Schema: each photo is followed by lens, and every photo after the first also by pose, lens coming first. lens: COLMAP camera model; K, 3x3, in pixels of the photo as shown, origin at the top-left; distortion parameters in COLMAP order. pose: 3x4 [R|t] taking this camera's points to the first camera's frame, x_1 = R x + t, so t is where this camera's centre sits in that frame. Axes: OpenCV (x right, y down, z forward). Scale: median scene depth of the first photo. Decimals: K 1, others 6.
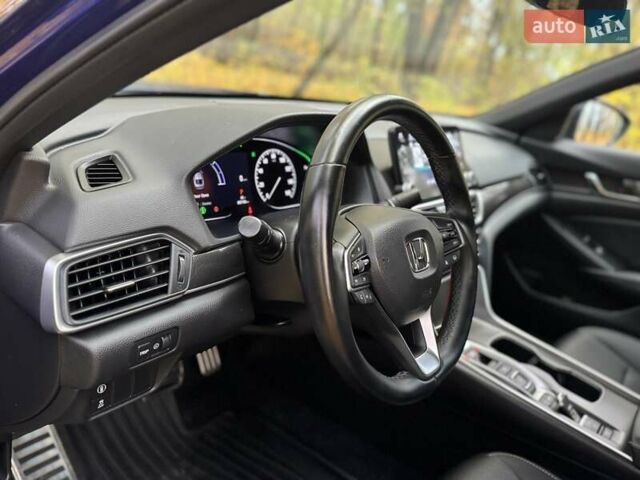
lens RADIAL K [[550.5, 0, 325.6], [0, 550.5, 238.8], [0, 0, 1]] dist [0.085853, -0.122114]
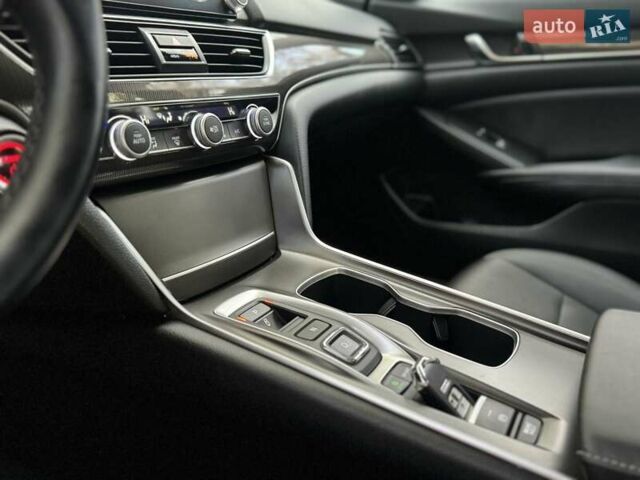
lens RADIAL K [[550.5, 0, 314.8], [0, 550.5, 242.3], [0, 0, 1]] dist [0.085853, -0.122114]
pose [[0.983286, -0.160909, 0.085182, 0.330142], [0.159634, 0.986939, 0.021622, 0.167009], [-0.087548, -0.007663, 0.996131, 0.586671]]
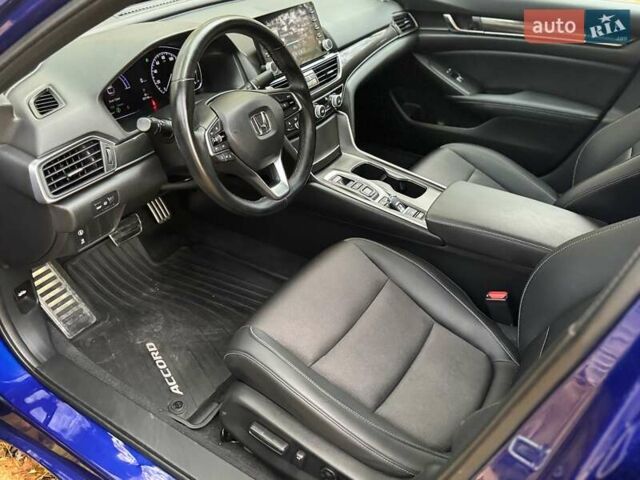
lens RADIAL K [[550.5, 0, 324.2], [0, 550.5, 240.9], [0, 0, 1]] dist [0.085853, -0.122114]
pose [[0.987830, -0.152630, 0.029930, 0.191393], [0.137725, 0.947774, 0.287674, -0.064525], [-0.072275, -0.280051, 0.957261, -0.476057]]
